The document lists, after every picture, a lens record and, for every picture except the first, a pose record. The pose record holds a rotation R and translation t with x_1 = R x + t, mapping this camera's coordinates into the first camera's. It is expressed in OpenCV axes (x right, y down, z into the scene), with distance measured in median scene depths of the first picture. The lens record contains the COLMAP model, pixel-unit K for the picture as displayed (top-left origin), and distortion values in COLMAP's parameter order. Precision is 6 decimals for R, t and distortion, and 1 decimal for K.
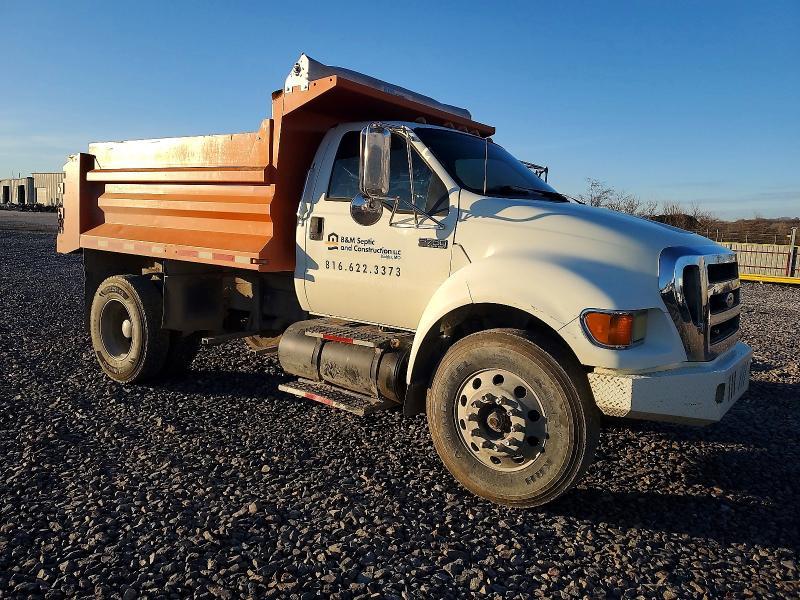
lens RADIAL K [[610.8, 0, 400.0], [0, 610.8, 300.0], [0, 0, 1]] dist [0.085509, -0.001418]
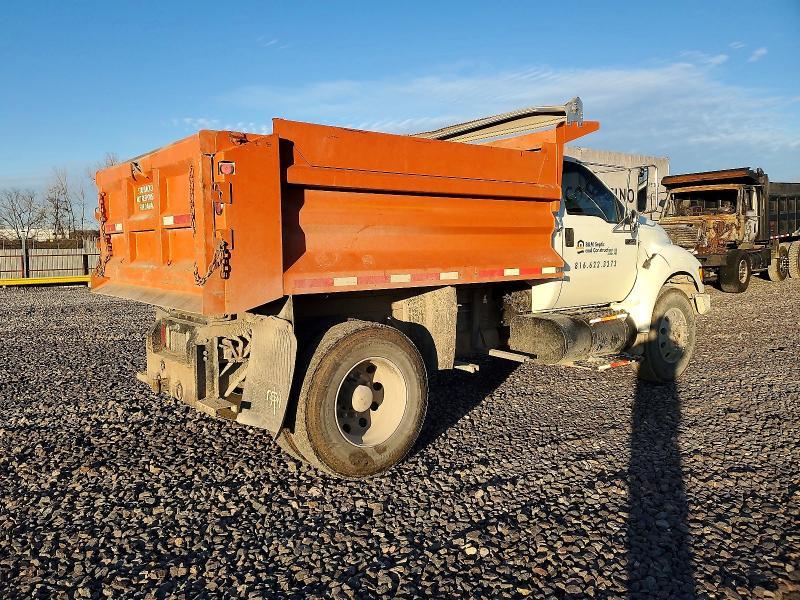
lens RADIAL K [[610.8, 0, 400.0], [0, 610.8, 300.0], [0, 0, 1]] dist [0.085509, -0.001418]
pose [[0.229685, -0.140725, 0.963038, -1.410817], [0.140714, 0.983897, 0.110213, -0.176728], [-0.963039, 0.110198, 0.245788, 1.037993]]
